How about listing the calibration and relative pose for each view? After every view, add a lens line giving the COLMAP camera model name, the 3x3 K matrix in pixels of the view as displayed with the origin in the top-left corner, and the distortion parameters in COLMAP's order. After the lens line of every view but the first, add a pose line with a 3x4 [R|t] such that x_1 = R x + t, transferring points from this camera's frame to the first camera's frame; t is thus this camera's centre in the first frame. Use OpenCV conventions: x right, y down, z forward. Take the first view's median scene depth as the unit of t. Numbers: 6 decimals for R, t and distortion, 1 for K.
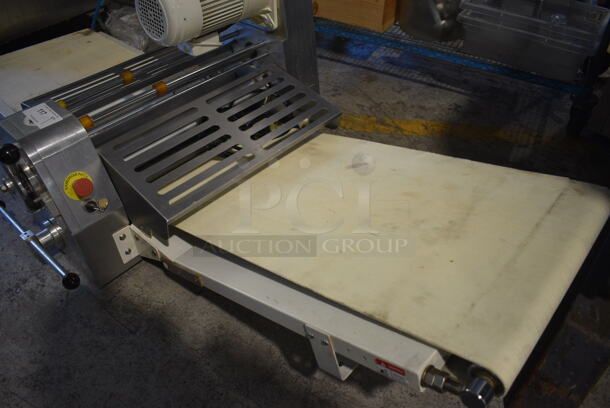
lens RADIAL K [[471.7, 0, 304.8], [0, 471.7, 204.5], [0, 0, 1]] dist [-0.095298, 0.008399]
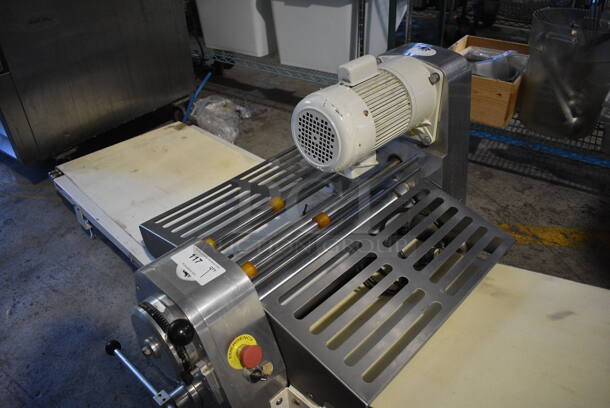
lens RADIAL K [[471.7, 0, 305.5], [0, 471.7, 205.0], [0, 0, 1]] dist [-0.095298, 0.008399]
pose [[0.998742, -0.004751, -0.049927, -0.287733], [-0.001344, 0.992610, -0.121337, -0.168437], [0.050135, 0.121251, 0.991355, 0.133952]]
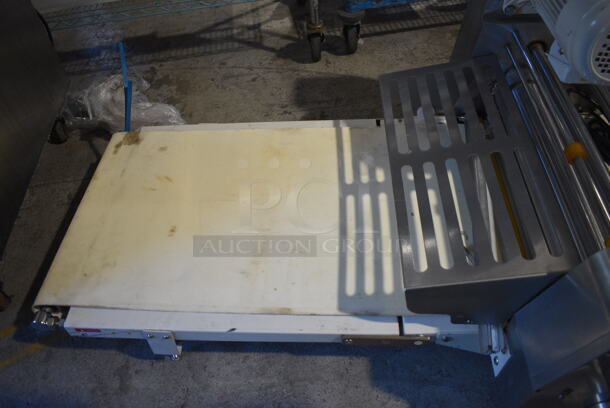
lens RADIAL K [[471.7, 0, 304.0], [0, 471.7, 207.1], [0, 0, 1]] dist [-0.095298, 0.008399]
pose [[0.768657, -0.525084, 0.365312, -0.956542], [0.481894, 0.850913, 0.209107, -0.530701], [-0.420648, 0.015310, 0.907095, 0.584503]]
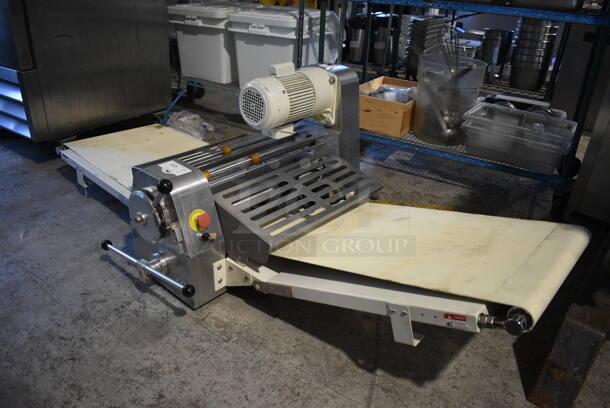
lens RADIAL K [[471.7, 0, 303.5], [0, 471.7, 204.4], [0, 0, 1]] dist [-0.095298, 0.008399]
pose [[0.998886, 0.039113, 0.026416, -0.192818], [-0.031244, 0.967469, -0.251052, 0.208783], [-0.035376, 0.249947, 0.967613, -0.280470]]
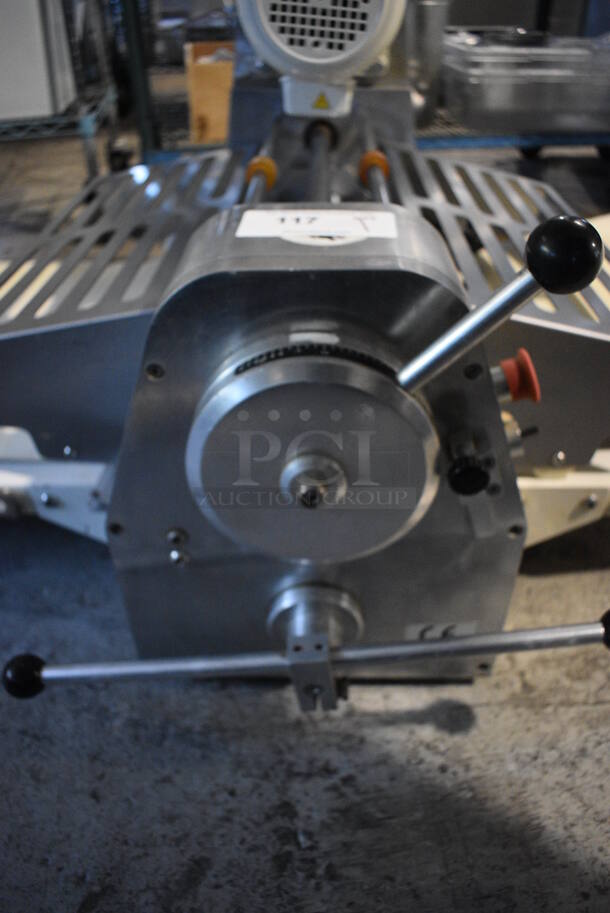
lens RADIAL K [[706.0, 0, 310.0], [0, 706.0, 451.3], [0, 0, 1]] dist [-0.095298, 0.008399]
pose [[0.764105, -0.389913, 0.513918, -0.753028], [0.443067, 0.896237, 0.021219, -0.058000], [-0.468866, 0.211487, 0.857577, 0.527809]]
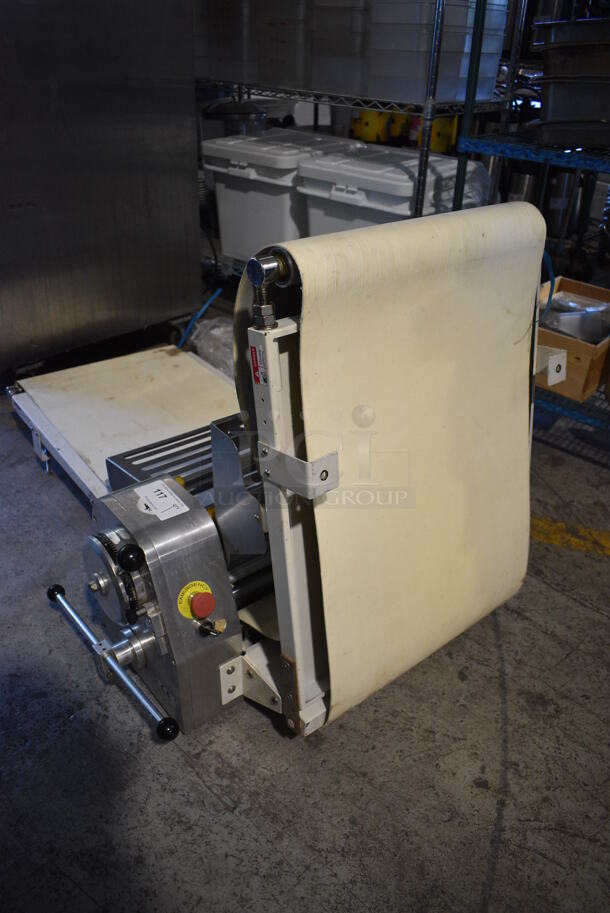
lens RADIAL K [[706.0, 0, 307.5], [0, 706.0, 454.1], [0, 0, 1]] dist [-0.095298, 0.008399]
pose [[0.985528, 0.118527, -0.121182, -0.171400], [-0.137607, 0.976877, -0.163631, -0.093954], [0.098985, 0.177938, 0.979051, -0.119676]]
